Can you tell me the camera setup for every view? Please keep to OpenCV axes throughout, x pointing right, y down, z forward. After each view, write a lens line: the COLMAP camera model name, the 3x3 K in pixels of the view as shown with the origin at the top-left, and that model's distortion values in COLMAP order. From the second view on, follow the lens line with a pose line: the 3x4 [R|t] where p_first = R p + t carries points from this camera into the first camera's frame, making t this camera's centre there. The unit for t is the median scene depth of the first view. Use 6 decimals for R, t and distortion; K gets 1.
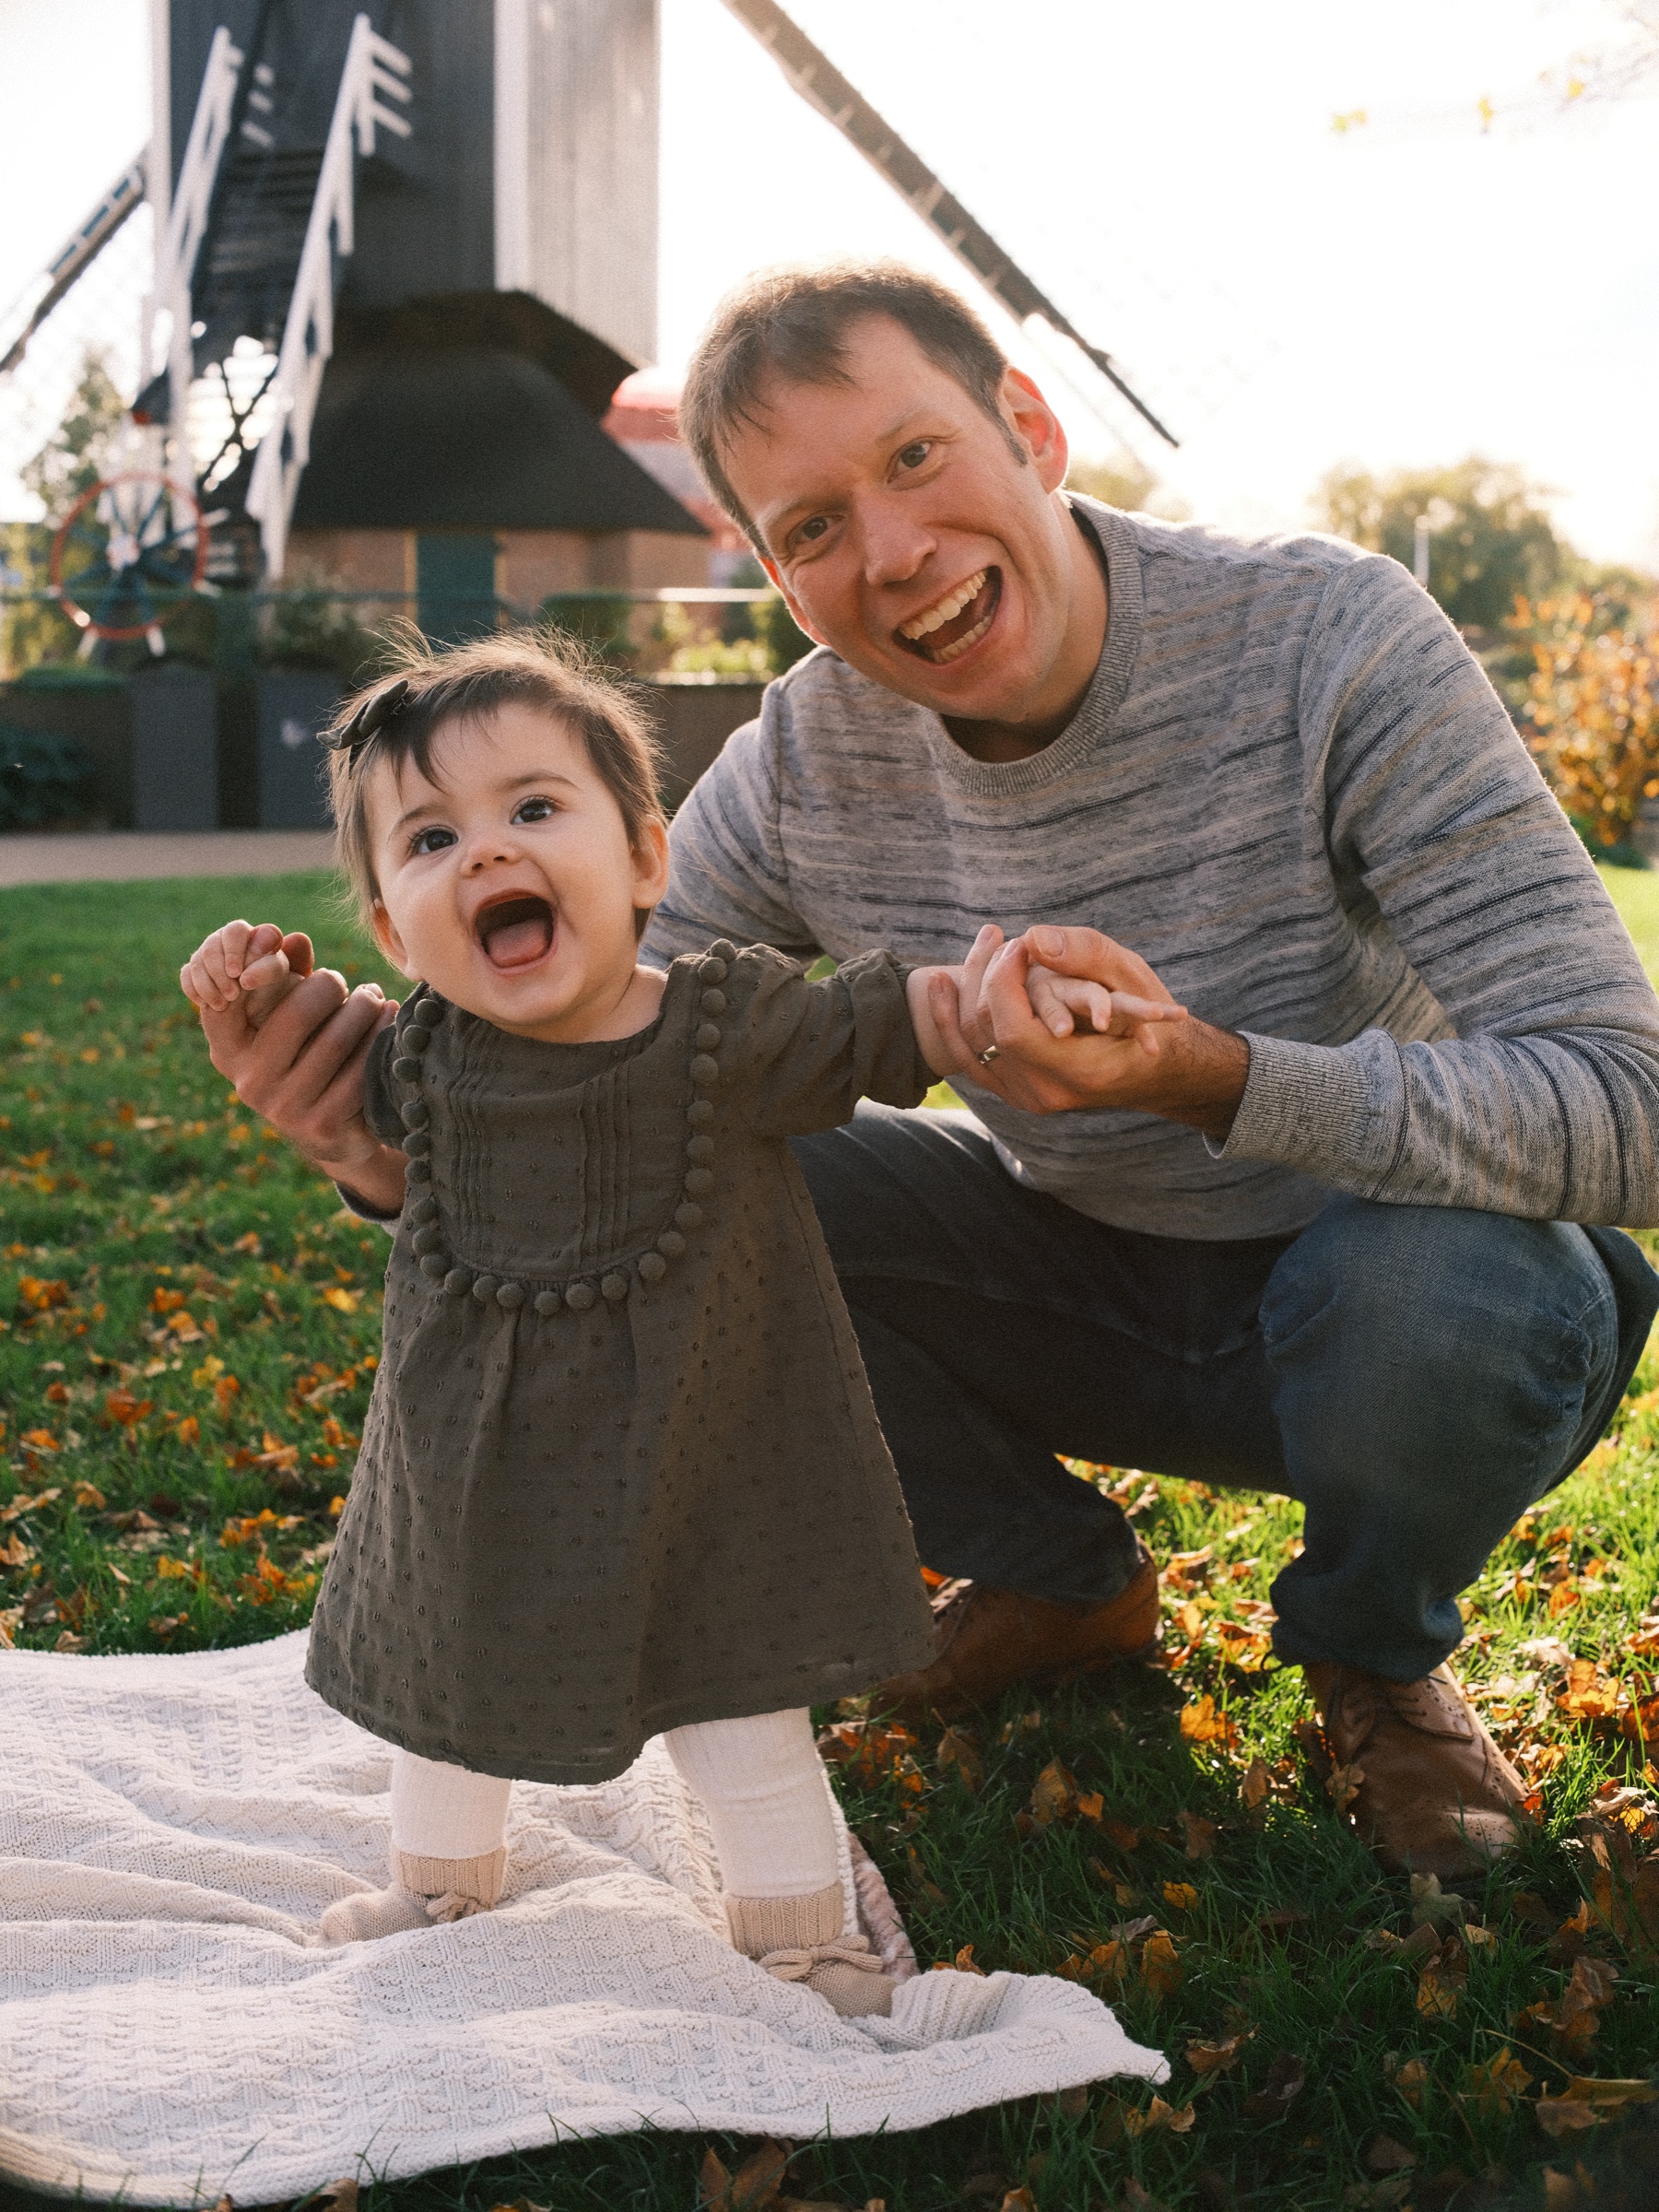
lens RADIAL K [[2760.8, 0, 829.5], [0, 2760.8, 1106.0], [0, 0, 1]] dist [-0.150096, 0.059974]
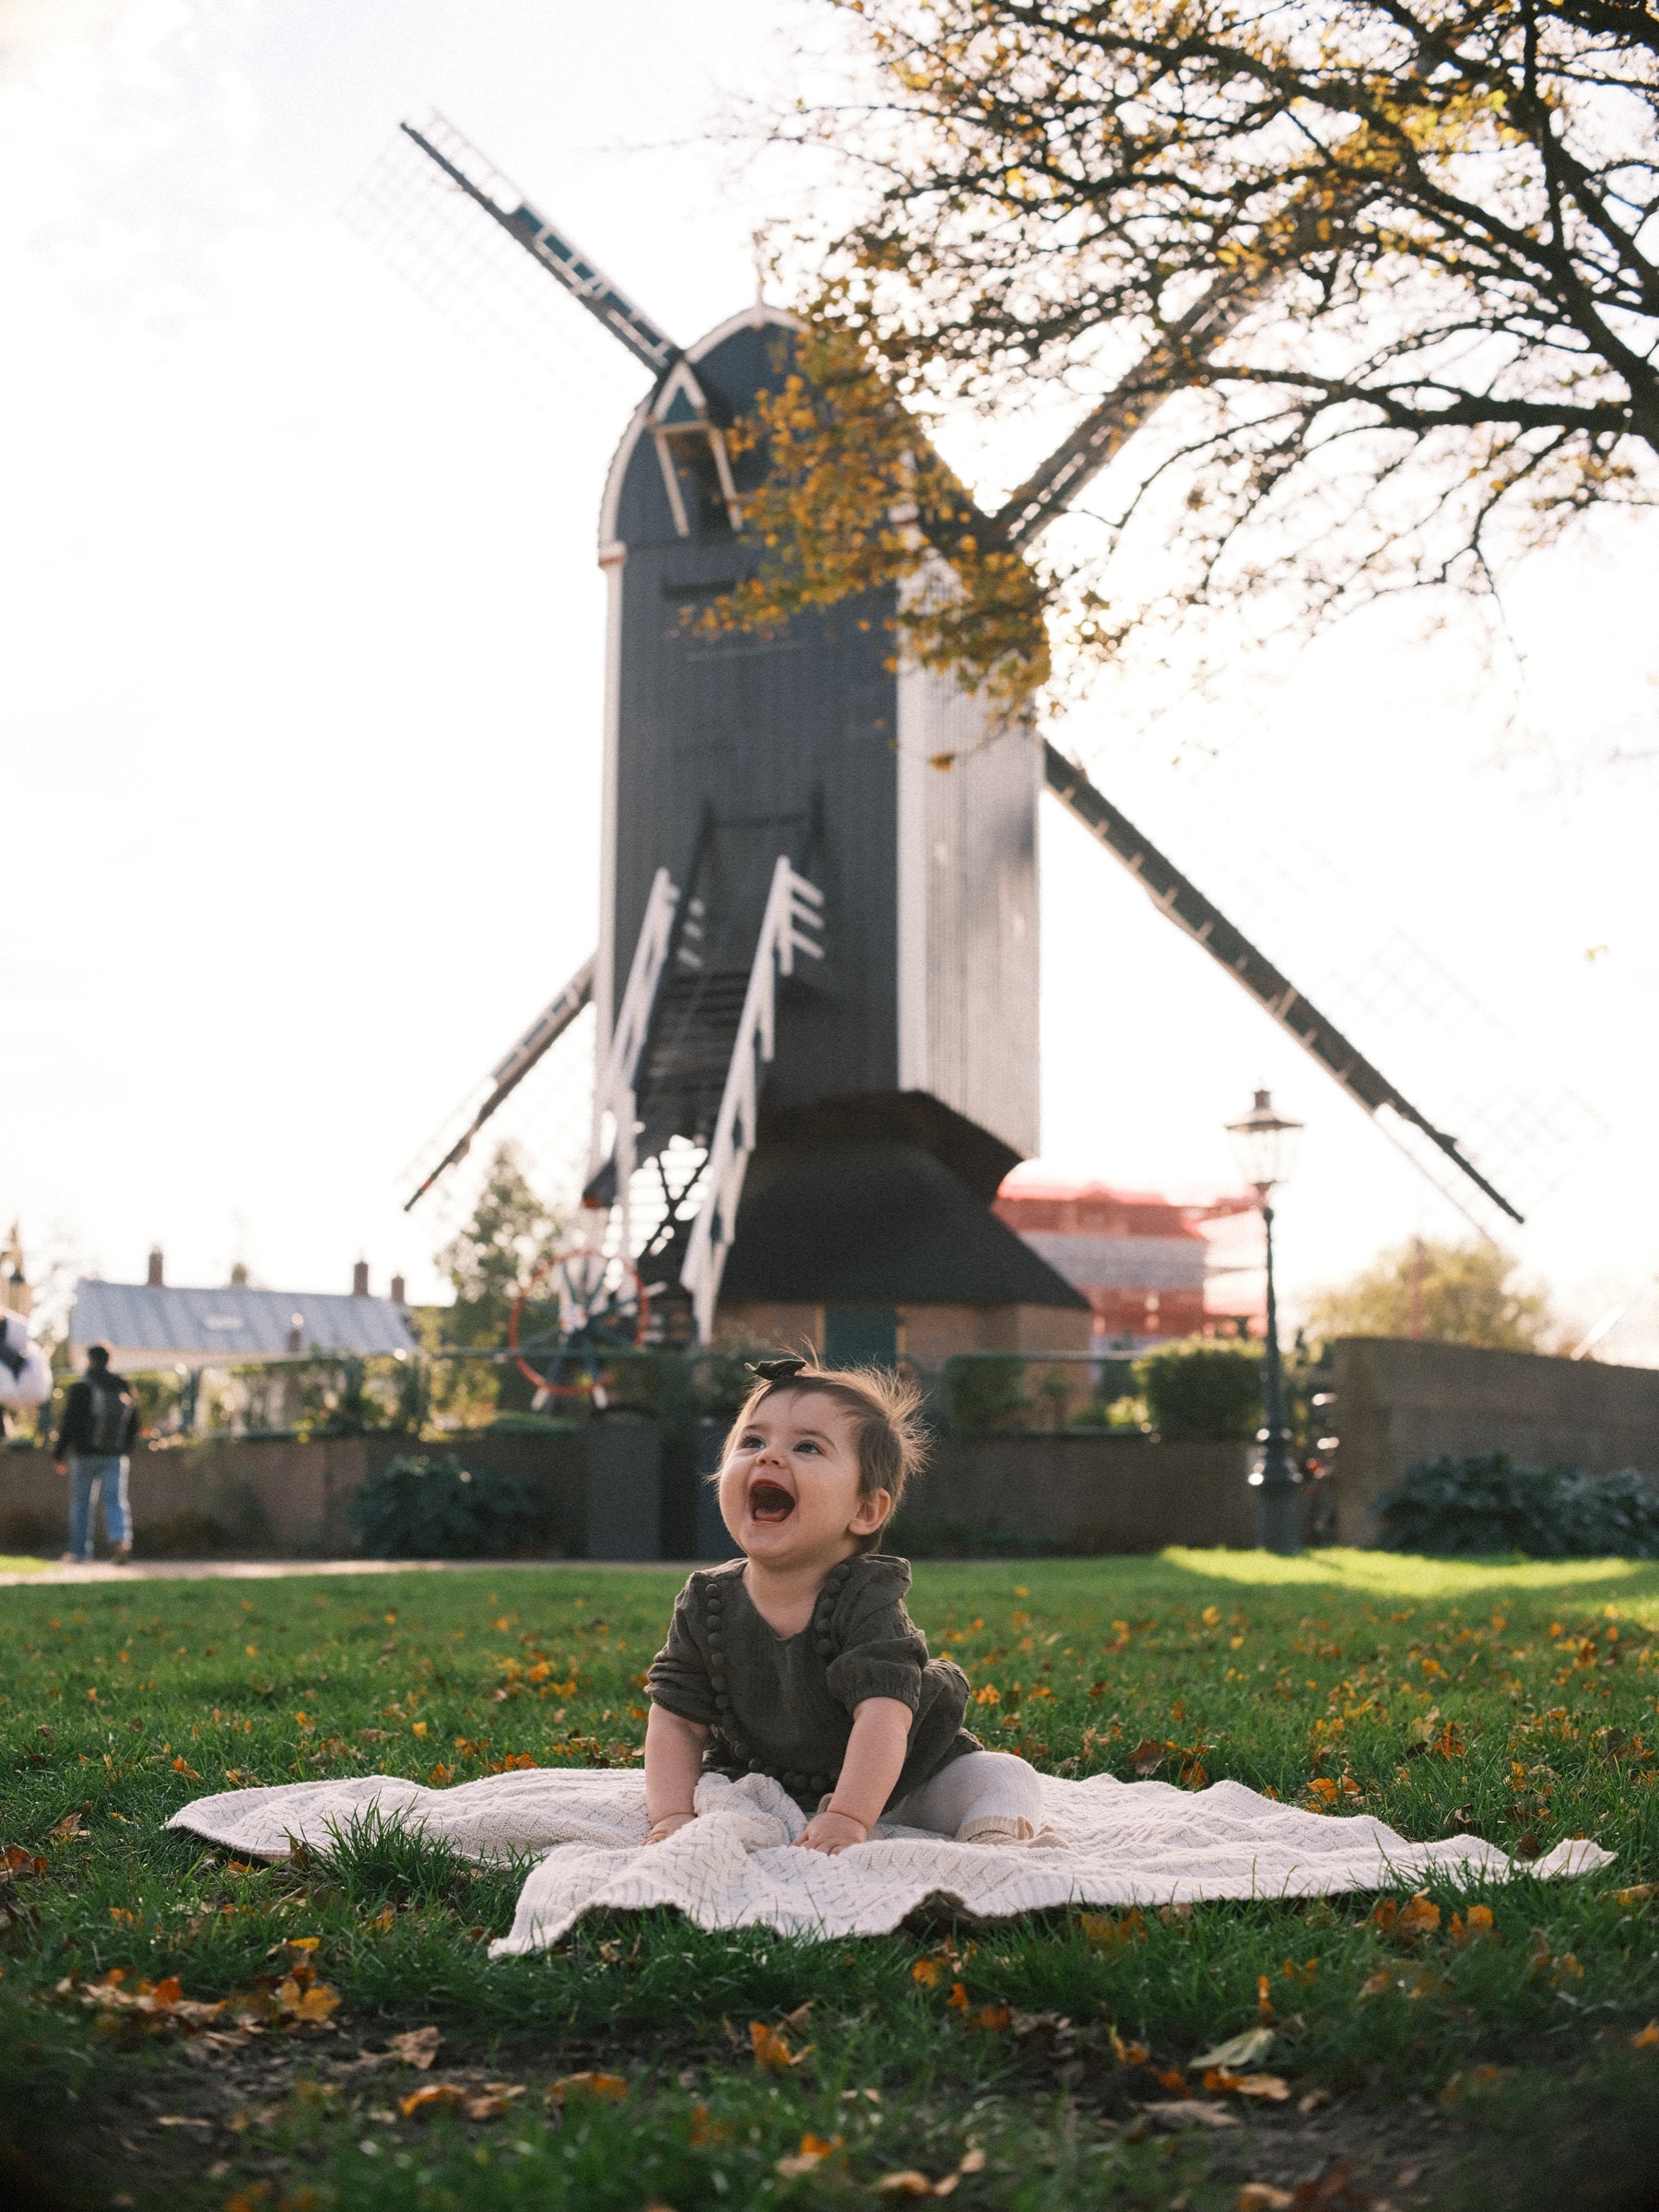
lens RADIAL K [[2784.3, 0, 829.5], [0, 2784.3, 1106.0], [0, 0, 1]] dist [-0.151907, 0.057444]
pose [[0.991514, -0.019396, -0.128546, -0.002883], [-0.017587, 0.959704, -0.280461, 0.030213], [0.128806, 0.280342, 0.951219, -0.100214]]
